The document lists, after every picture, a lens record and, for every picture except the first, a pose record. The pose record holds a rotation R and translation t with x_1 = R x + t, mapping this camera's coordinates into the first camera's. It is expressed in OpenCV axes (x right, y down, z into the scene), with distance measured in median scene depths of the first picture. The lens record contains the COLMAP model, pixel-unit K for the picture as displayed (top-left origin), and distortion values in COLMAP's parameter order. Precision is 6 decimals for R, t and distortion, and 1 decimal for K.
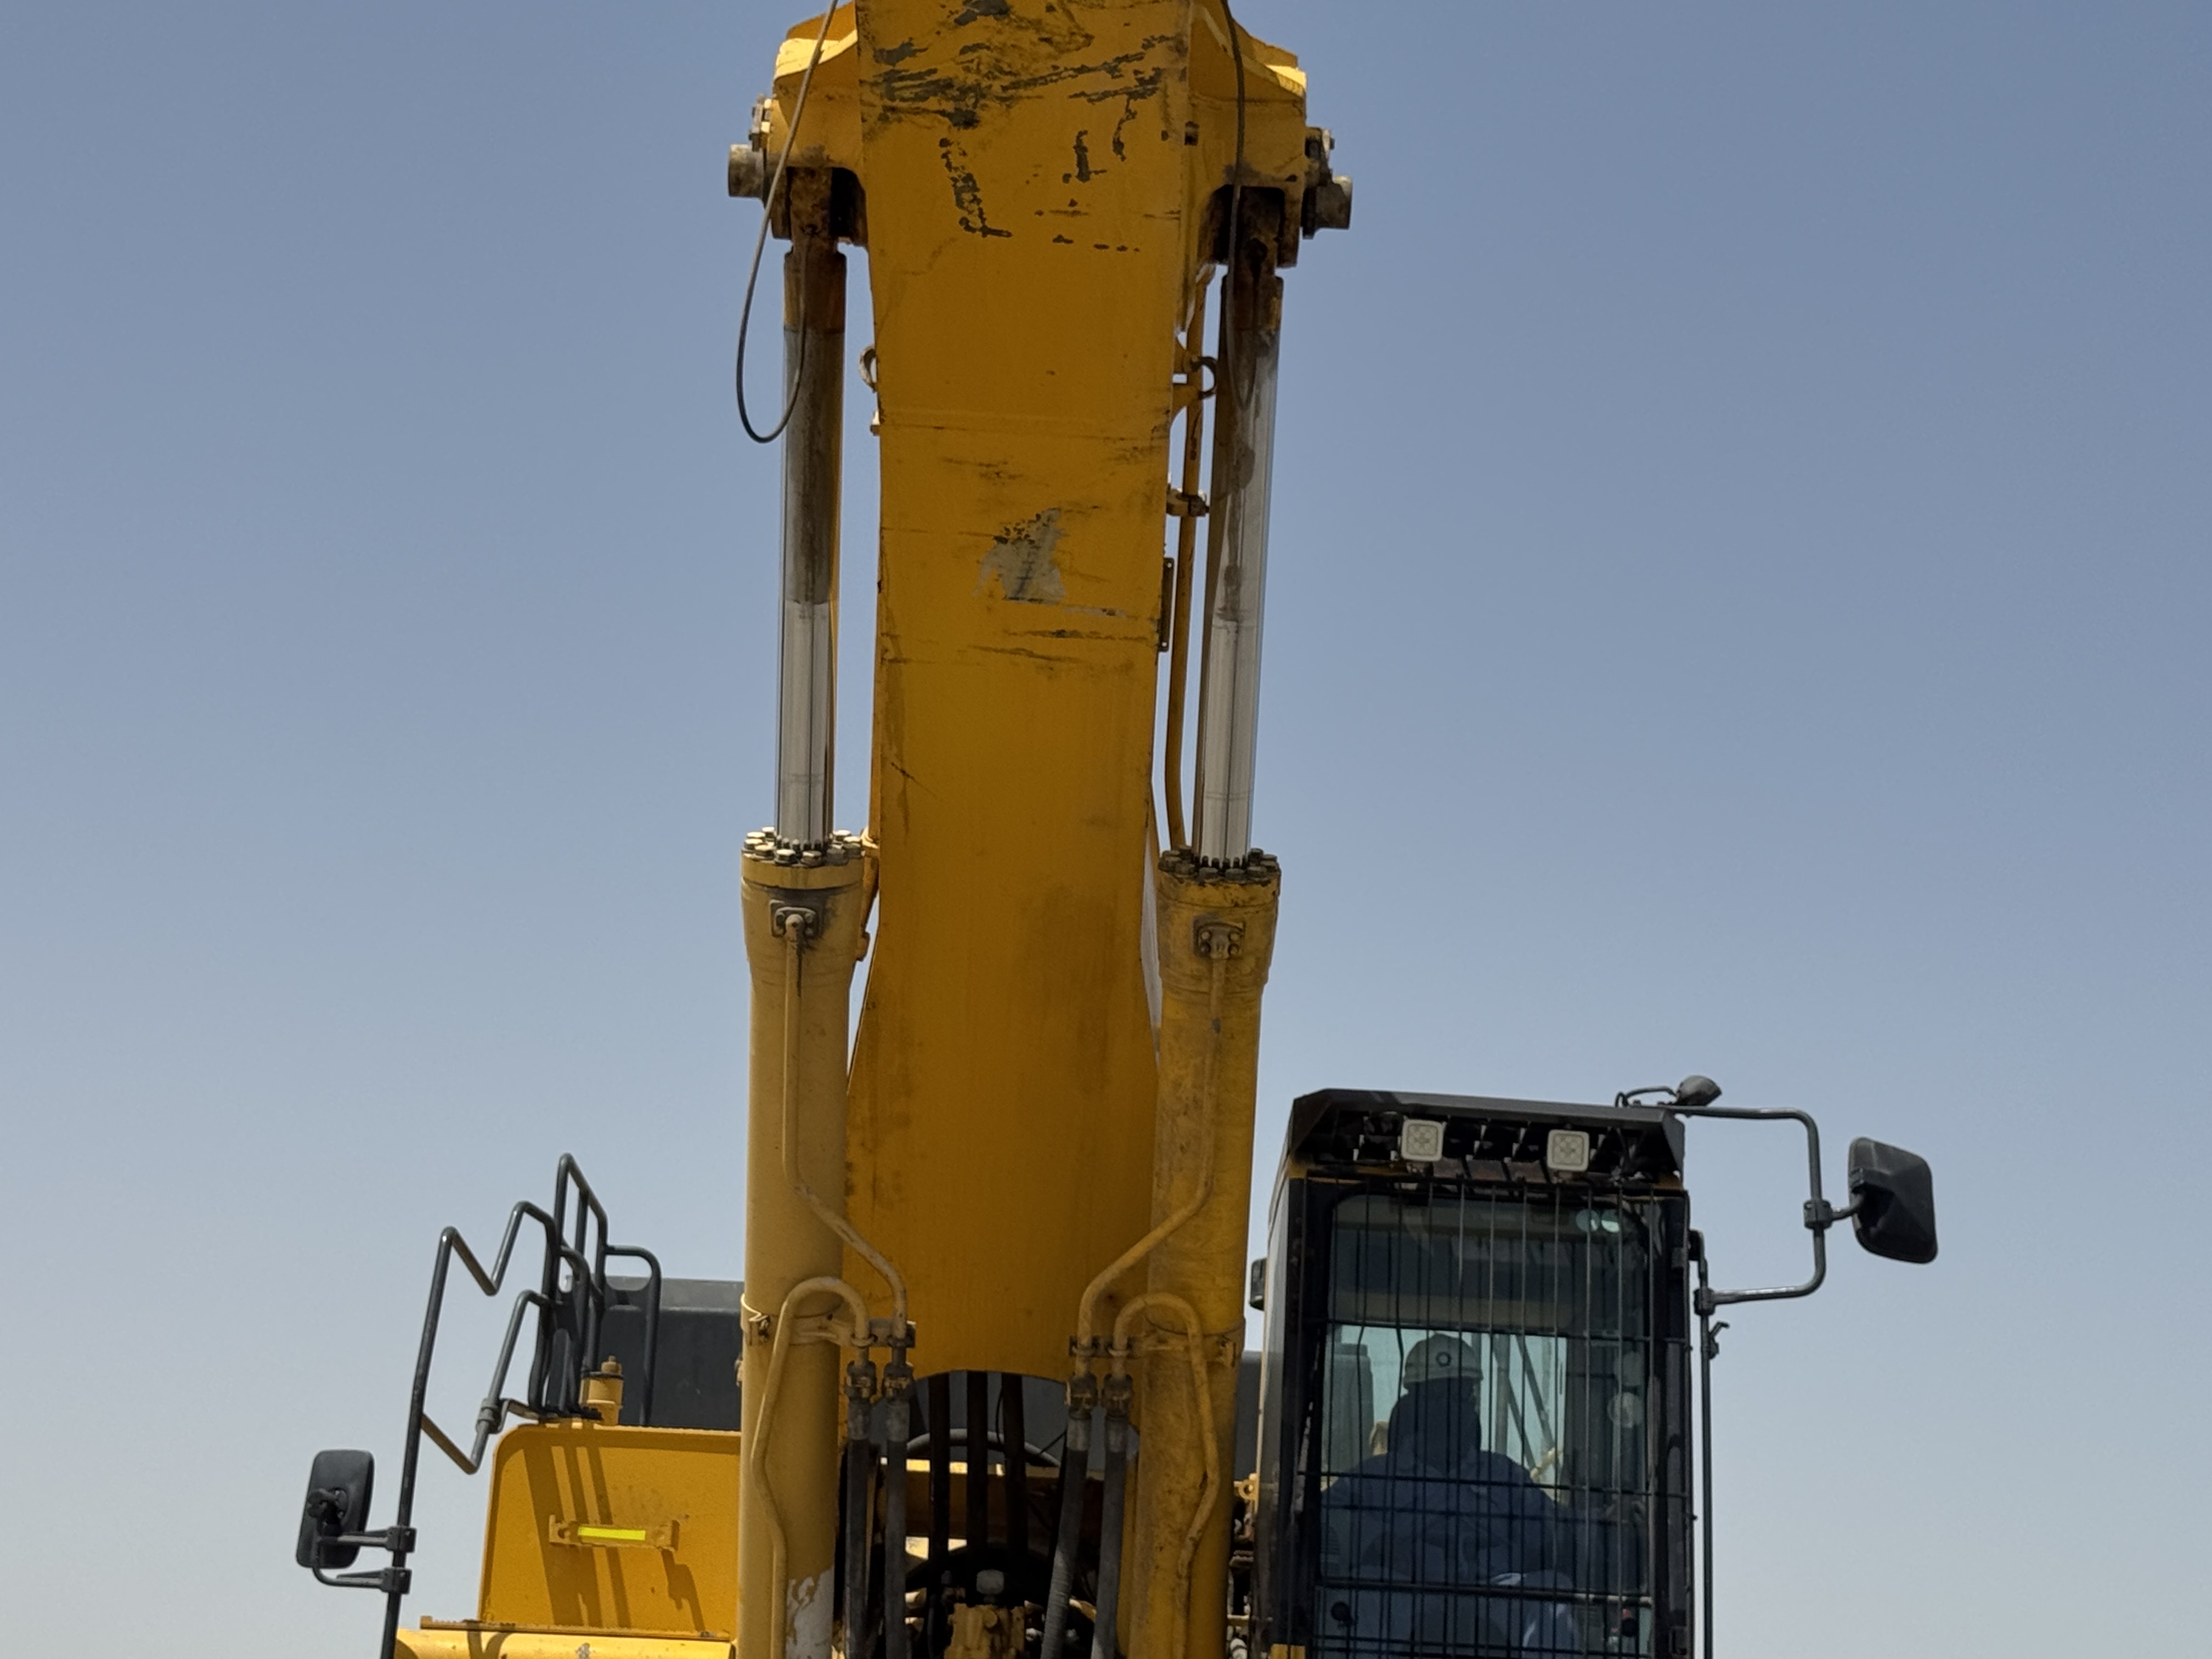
lens RADIAL K [[4000.5, 0, 1106.4], [0, 4000.5, 853.7], [0, 0, 1]] dist [0.134346, 0.000000]
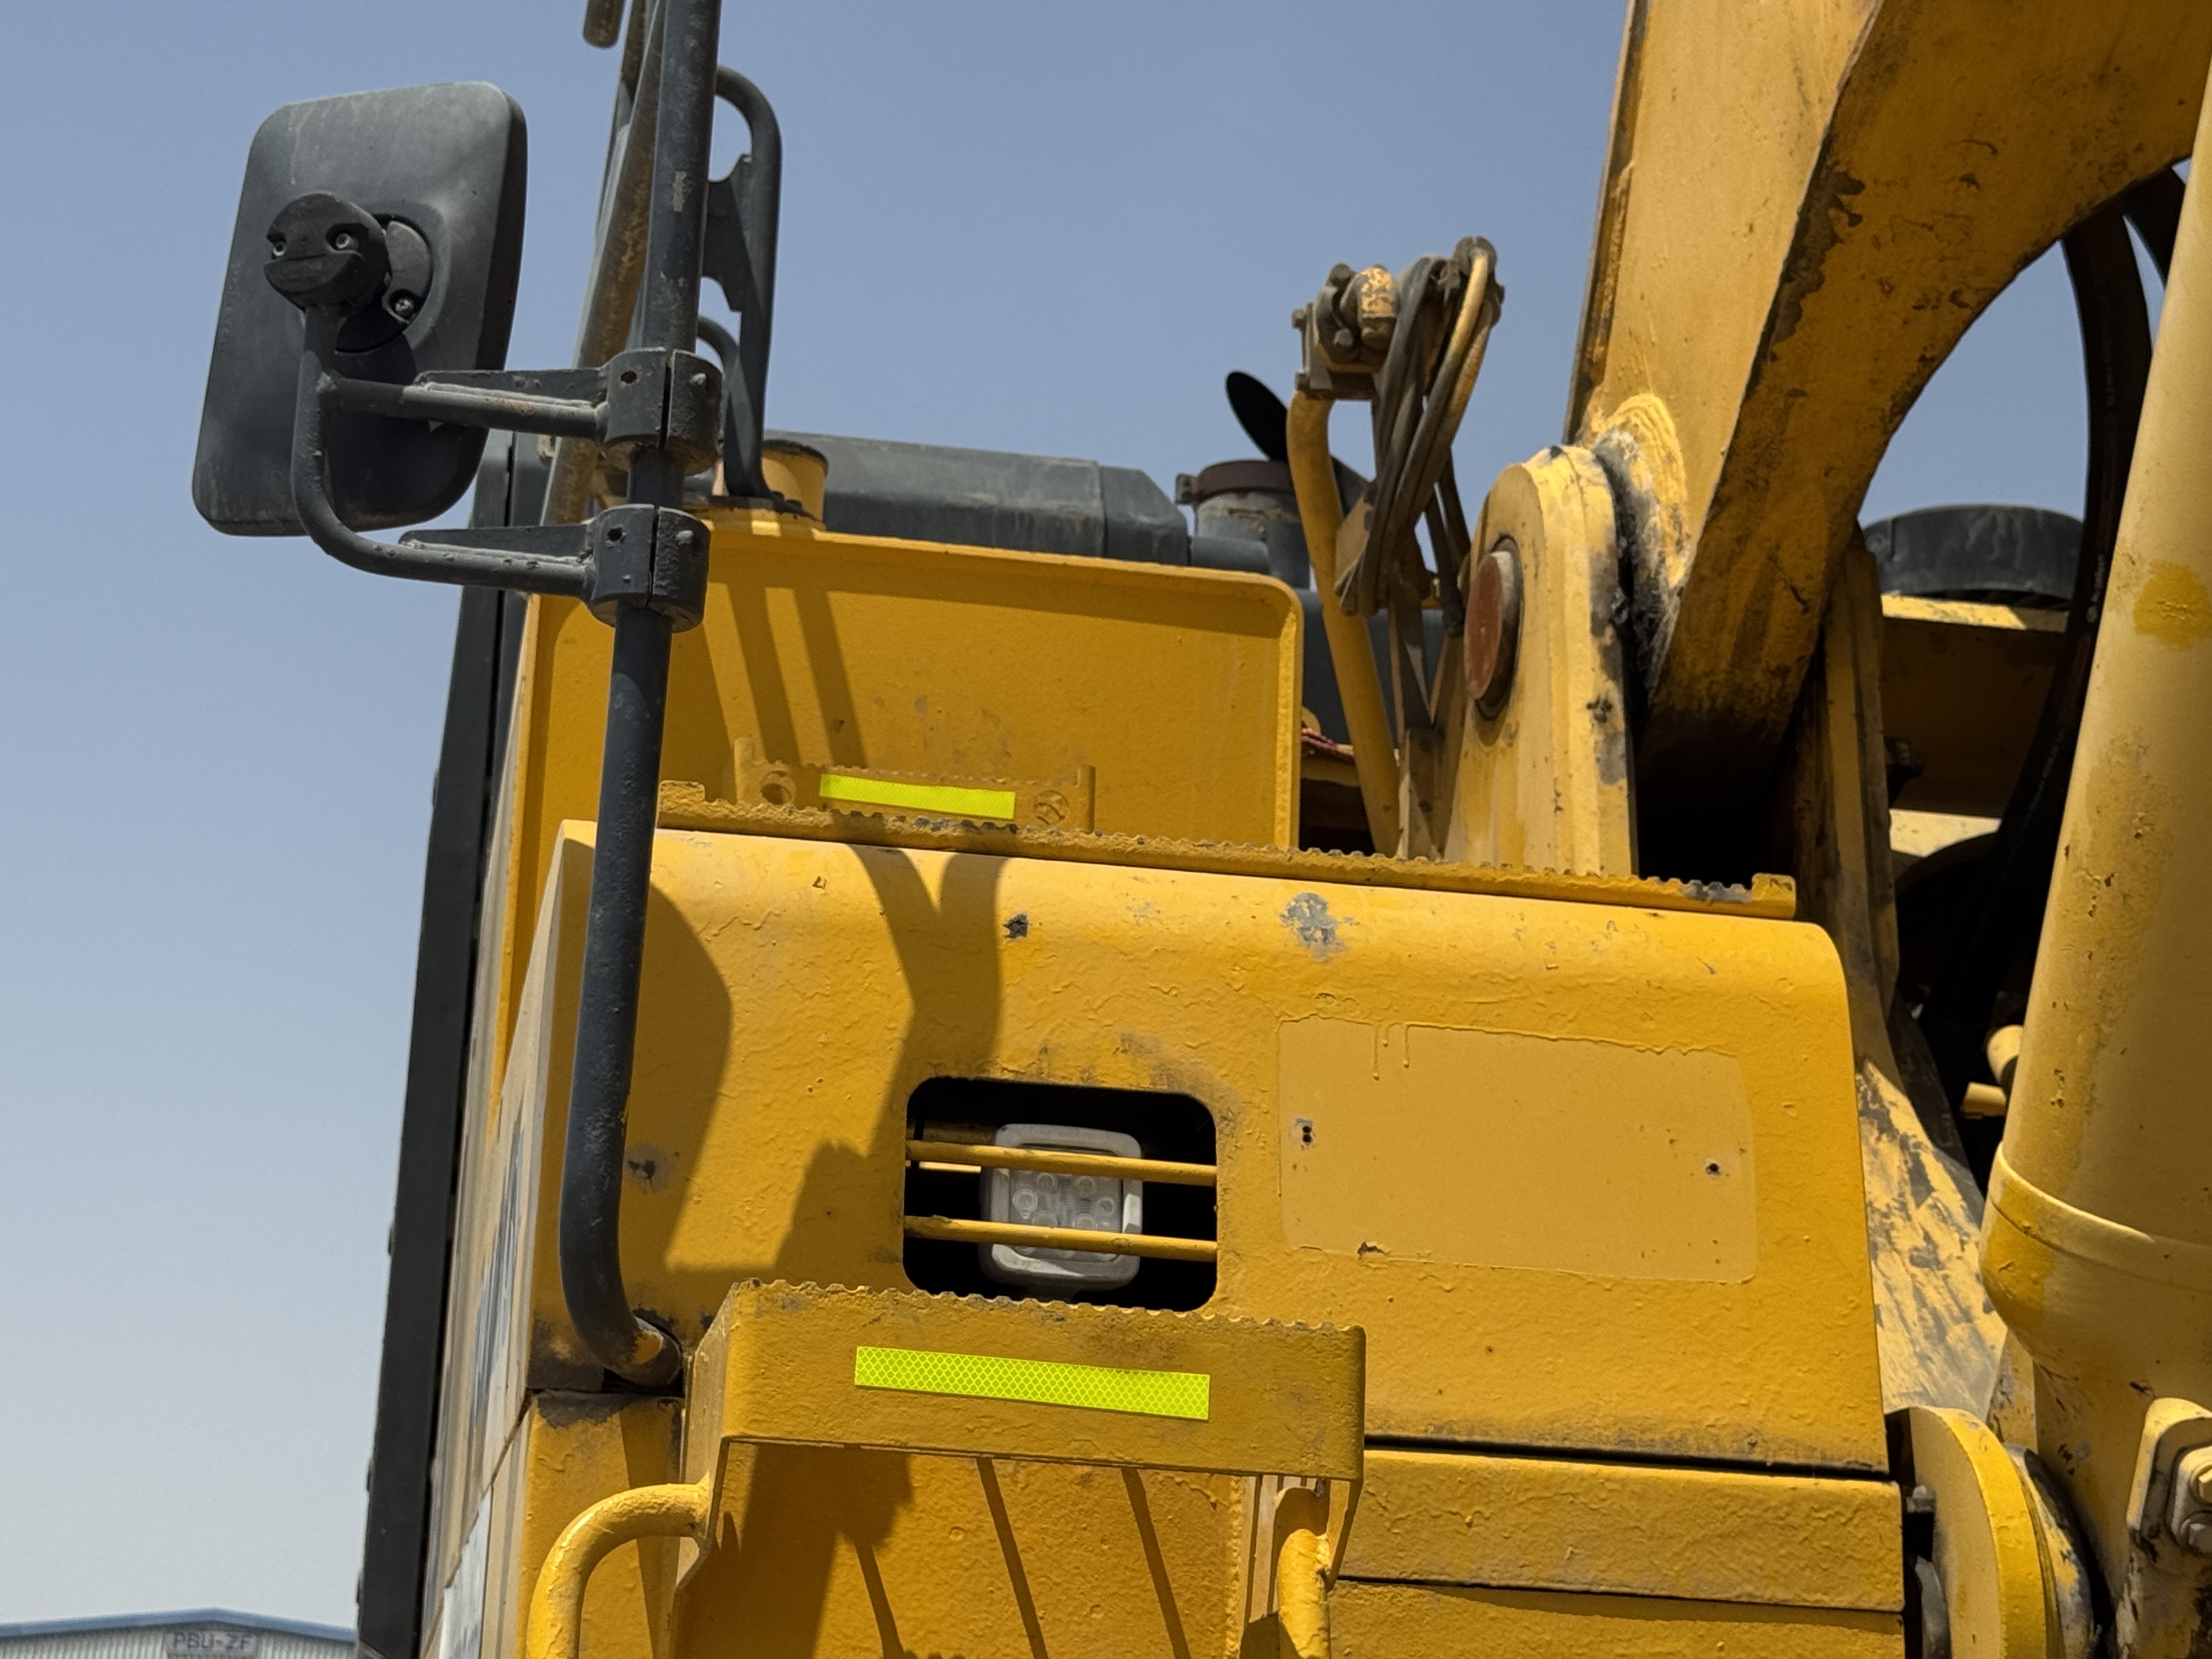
lens RADIAL K [[4000.5, 0, 1102.5], [0, 4000.5, 852.8], [0, 0, 1]] dist [0.134346, 0.000000]
pose [[0.984623, 0.032775, 0.171589, -0.194781], [-0.035694, 0.999265, 0.013955, 0.198076], [-0.171006, -0.019865, 0.985070, 0.776441]]
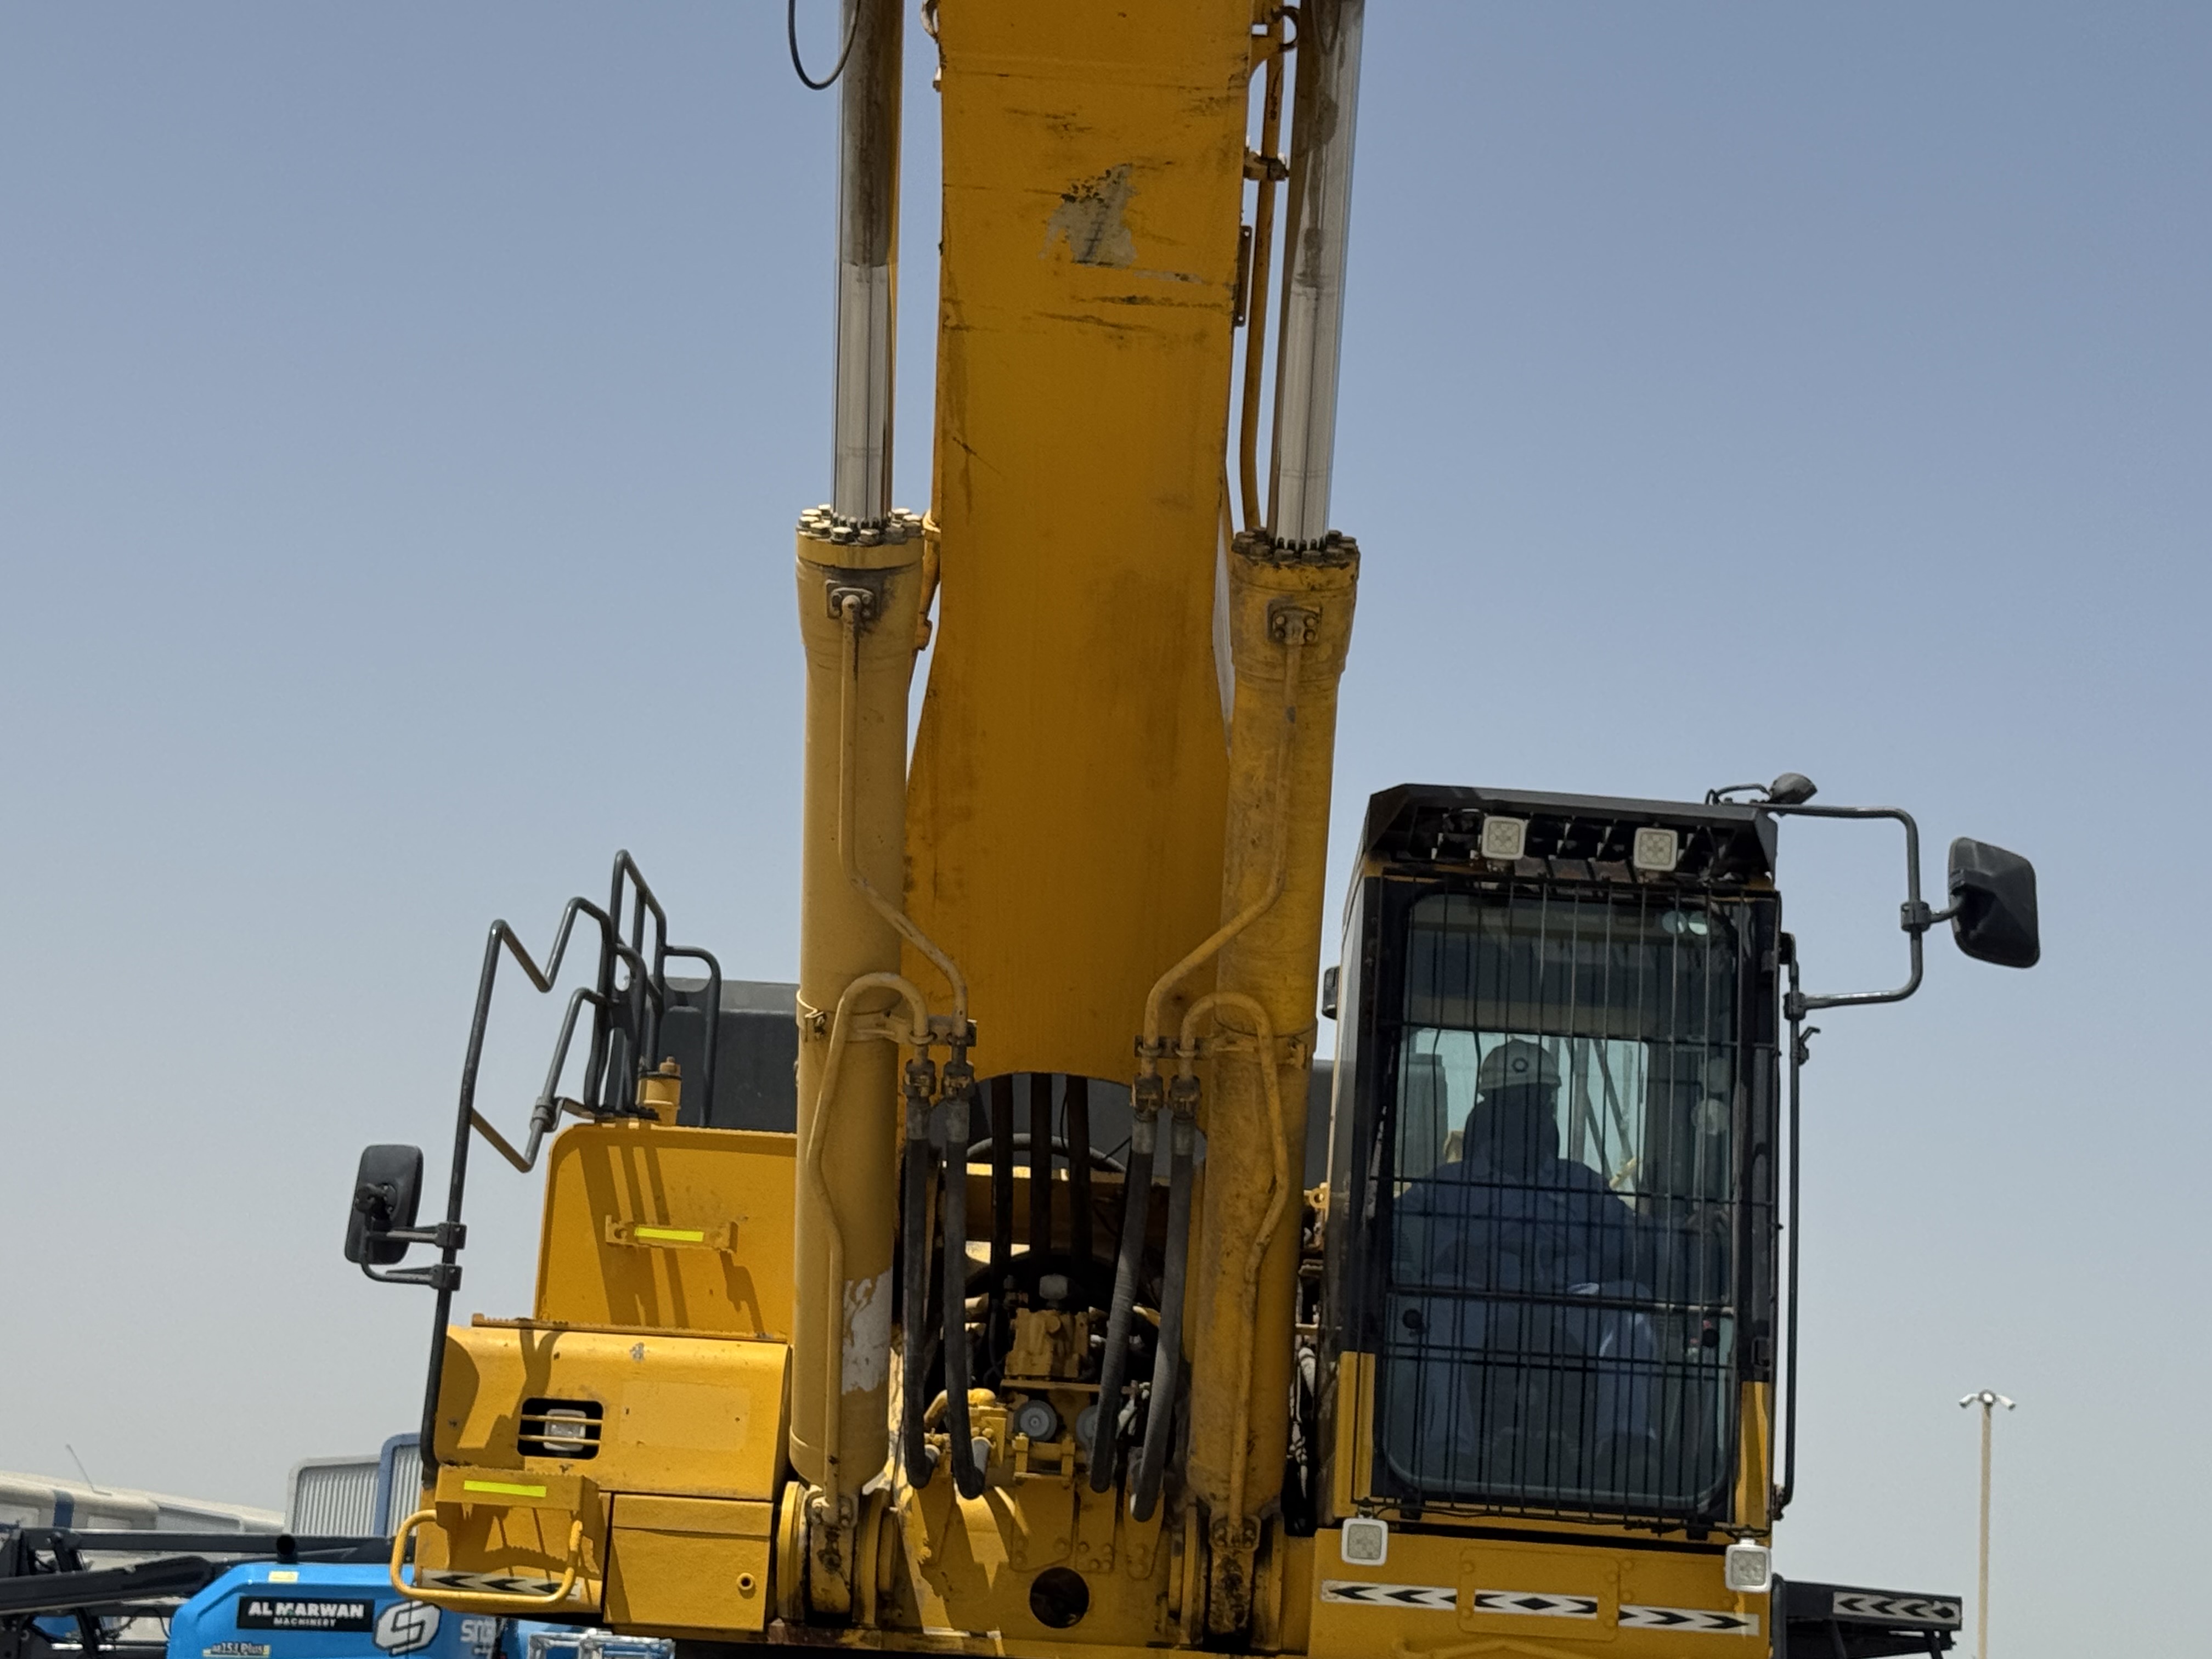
lens RADIAL K [[4000.5, 0, 1105.7], [0, 4000.5, 853.1], [0, 0, 1]] dist [0.134346, 0.000000]
pose [[0.999787, 0.008382, -0.018854, 0.001461], [-0.007082, 0.997660, 0.068008, 0.010603], [0.019380, -0.067860, 0.997507, 0.038899]]
